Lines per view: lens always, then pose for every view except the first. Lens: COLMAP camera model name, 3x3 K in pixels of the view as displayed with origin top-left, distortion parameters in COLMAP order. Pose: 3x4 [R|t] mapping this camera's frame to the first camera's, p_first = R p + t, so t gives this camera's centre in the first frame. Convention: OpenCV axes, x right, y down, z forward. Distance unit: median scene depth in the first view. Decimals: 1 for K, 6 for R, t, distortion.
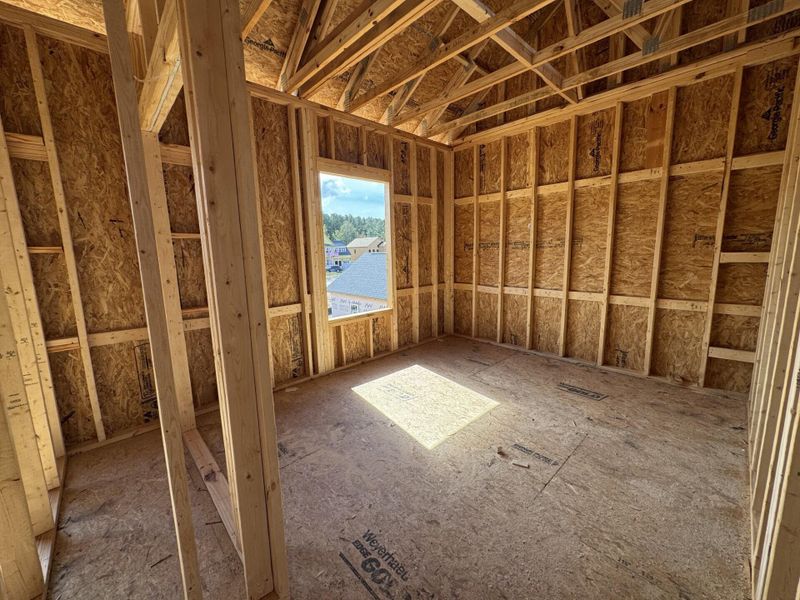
lens RADIAL K [[323.6, 0, 400.0], [0, 323.6, 300.0], [0, 0, 1]] dist [-0.000340, -0.000053]
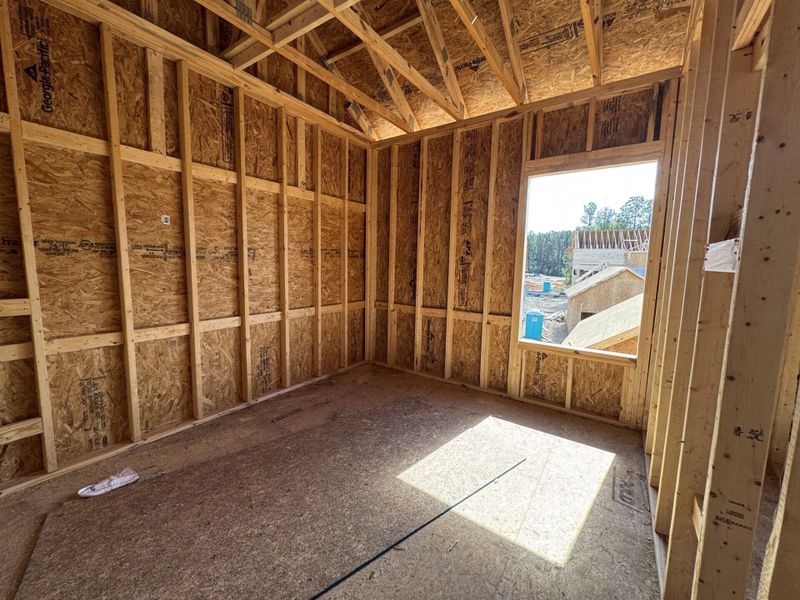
lens RADIAL K [[323.6, 0, 400.0], [0, 323.6, 300.0], [0, 0, 1]] dist [-0.000340, -0.000053]
pose [[0.214333, 0.134343, -0.967478, 0.569985], [-0.170384, 0.980453, 0.098398, -0.083581], [0.961785, 0.143753, 0.233033, 0.469226]]
